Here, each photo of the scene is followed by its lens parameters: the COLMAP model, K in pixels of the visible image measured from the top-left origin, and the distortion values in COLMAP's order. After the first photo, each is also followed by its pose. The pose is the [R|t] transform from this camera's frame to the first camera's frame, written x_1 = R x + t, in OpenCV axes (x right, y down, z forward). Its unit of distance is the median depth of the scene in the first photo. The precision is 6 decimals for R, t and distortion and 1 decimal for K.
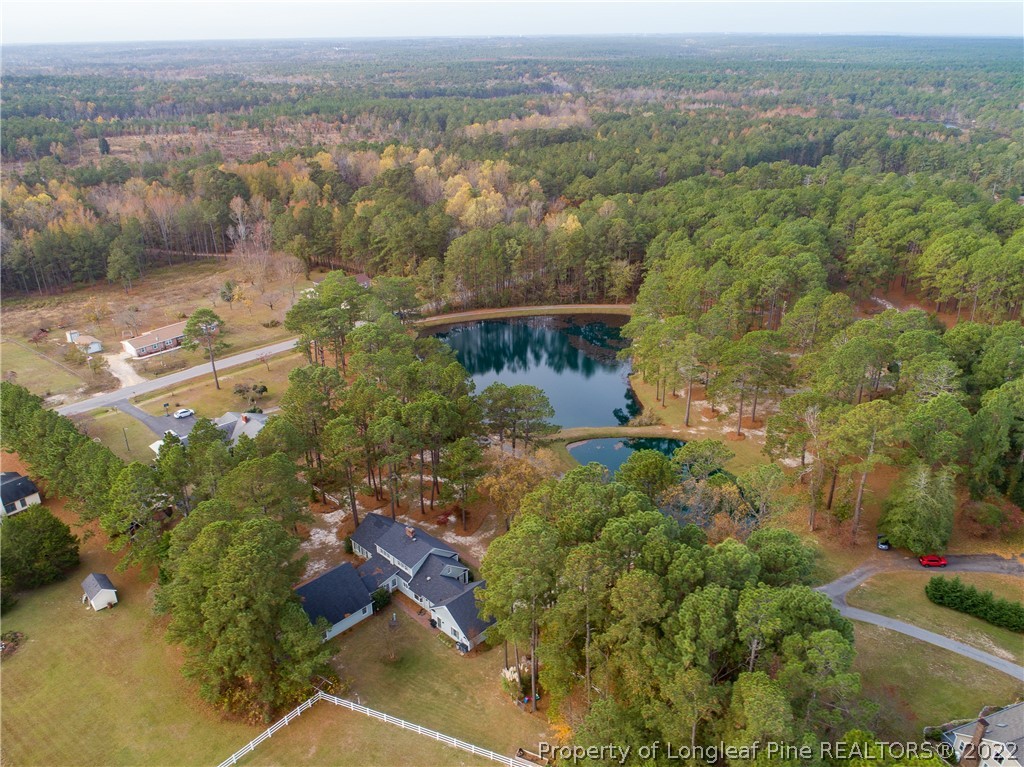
lens RADIAL K [[791.9, 0, 508.3], [0, 791.9, 385.1], [0, 0, 1]] dist [-0.025443, 0.012580]
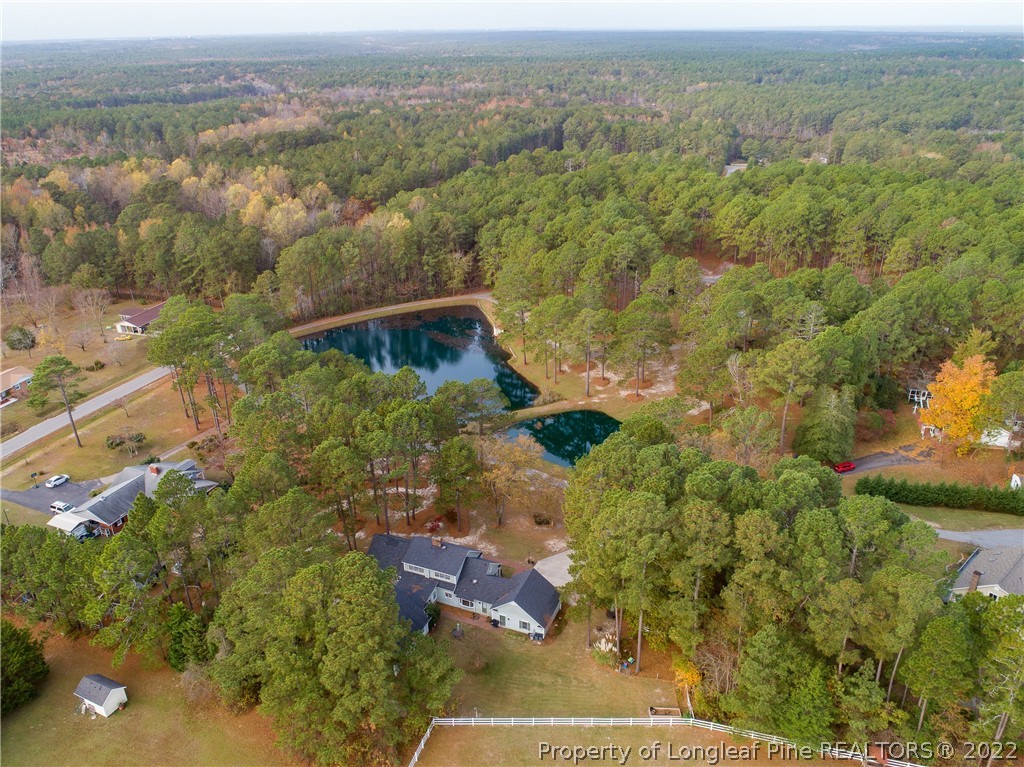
lens RADIAL K [[791.9, 0, 508.3], [0, 791.9, 385.1], [0, 0, 1]] dist [-0.025443, 0.012580]
pose [[0.925536, -0.162039, 0.342239, -0.169014], [0.161496, 0.986408, 0.030289, -0.009273], [-0.342495, 0.027237, 0.939125, 0.025376]]
